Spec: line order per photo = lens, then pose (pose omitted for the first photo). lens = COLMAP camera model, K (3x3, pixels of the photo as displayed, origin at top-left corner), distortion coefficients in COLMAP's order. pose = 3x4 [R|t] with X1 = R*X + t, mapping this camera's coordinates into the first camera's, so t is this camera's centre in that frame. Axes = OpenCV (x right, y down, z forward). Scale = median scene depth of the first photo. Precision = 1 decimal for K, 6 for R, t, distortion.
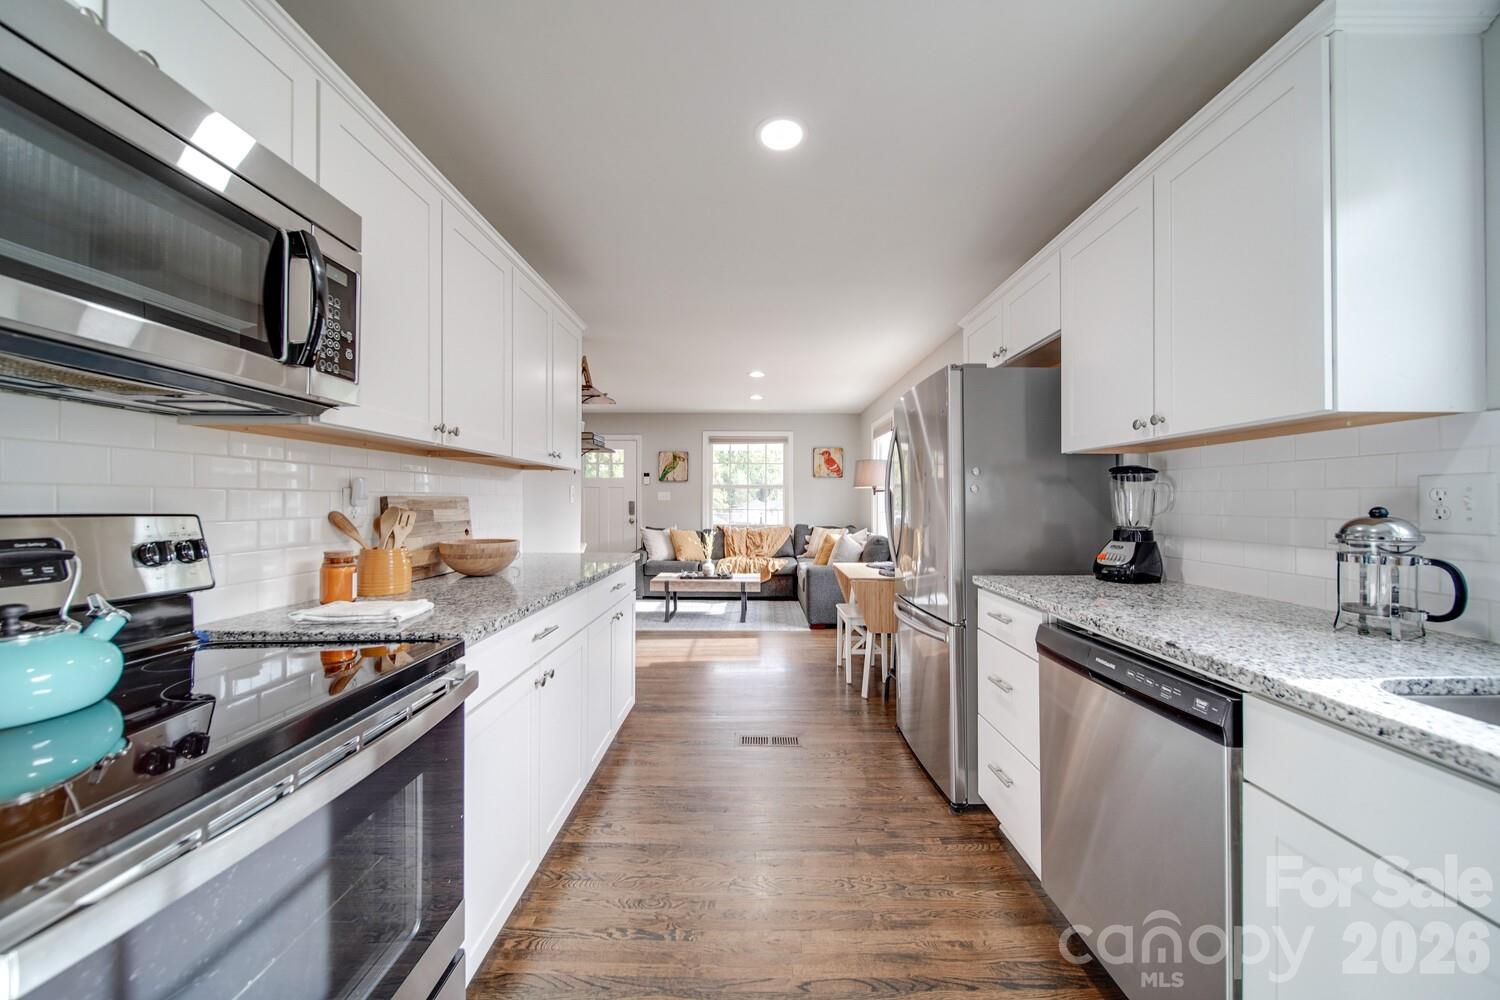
lens RADIAL K [[529.4, 0, 753.3], [0, 529.4, 499.2], [0, 0, 1]] dist [-0.000728, -0.000816]
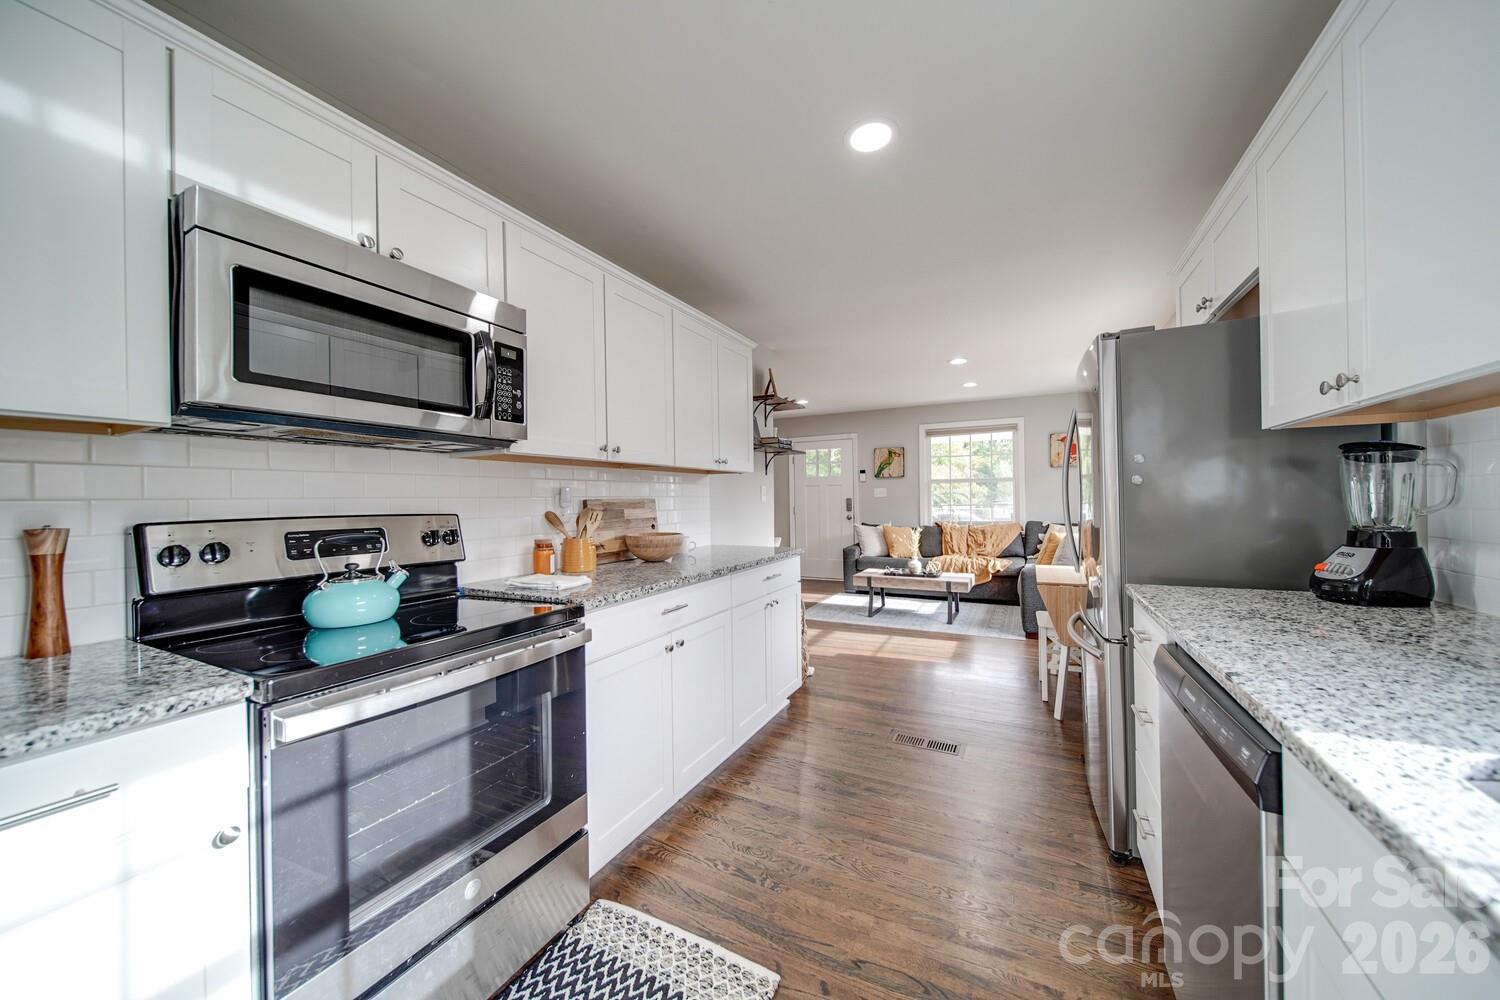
lens RADIAL K [[529.4, 0, 751.9], [0, 529.4, 499.4], [0, 0, 1]] dist [-0.000728, -0.000816]
pose [[0.890748, -0.015480, -0.454233, 0.291175], [0.019046, 0.999813, 0.003276, -0.002870], [0.454098, -0.011569, 0.890877, -0.013245]]
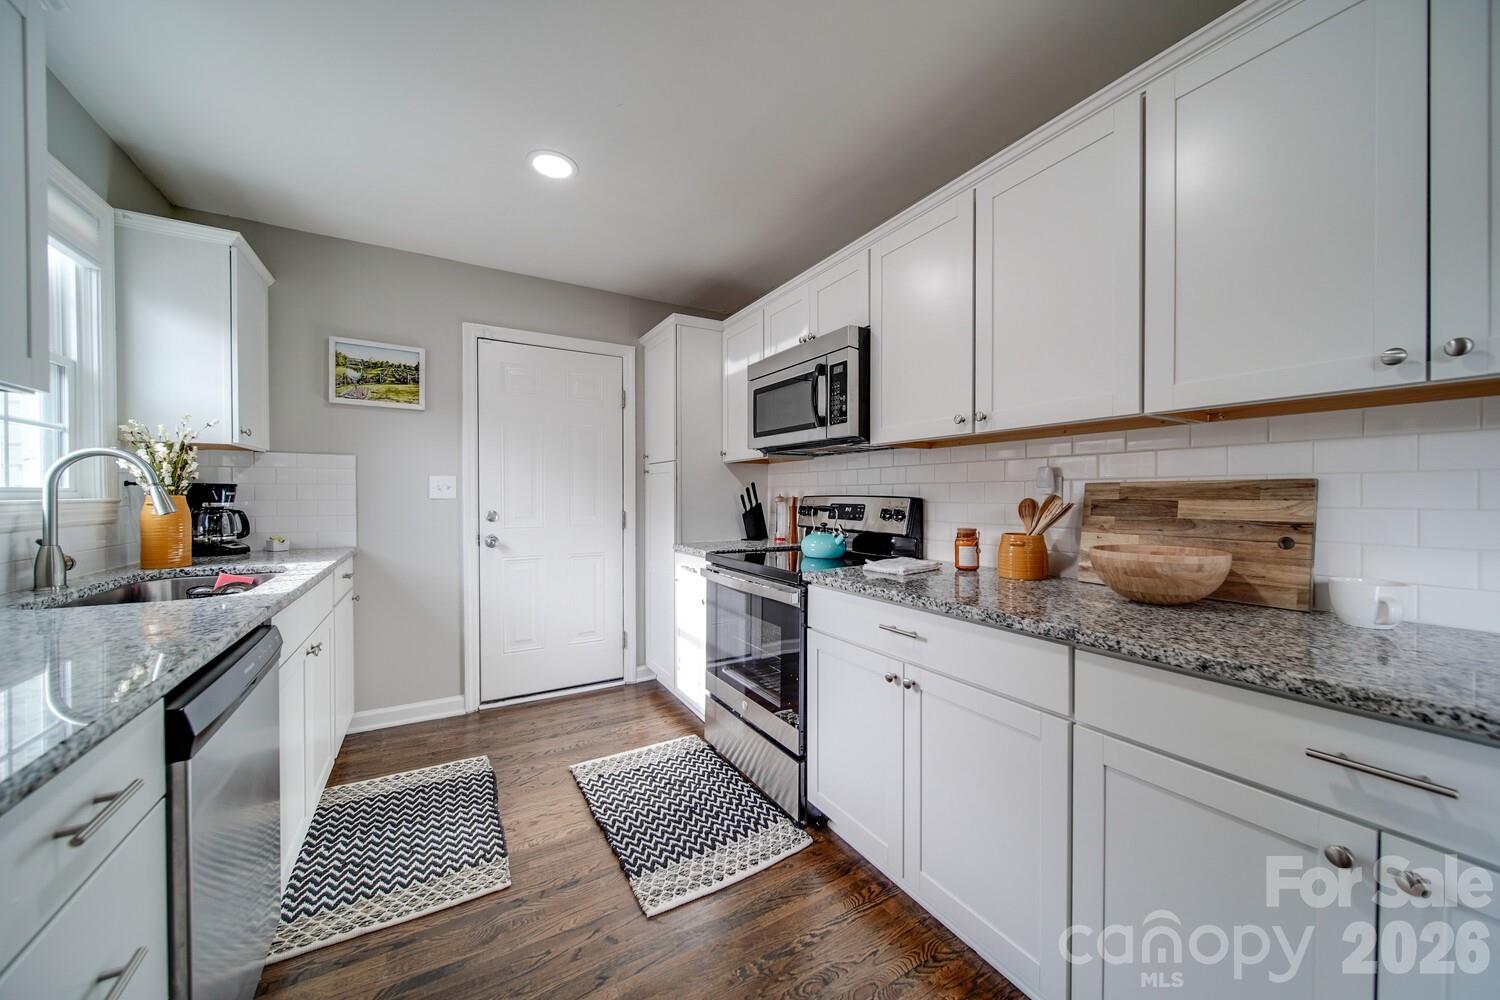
lens RADIAL K [[529.4, 0, 752.1], [0, 529.4, 502.0], [0, 0, 1]] dist [-0.000728, -0.000816]
pose [[-0.856865, 0.005165, -0.515516, 0.262109], [0.000988, 0.999964, 0.008376, 0.017331], [0.515541, 0.006668, -0.856839, 1.445416]]
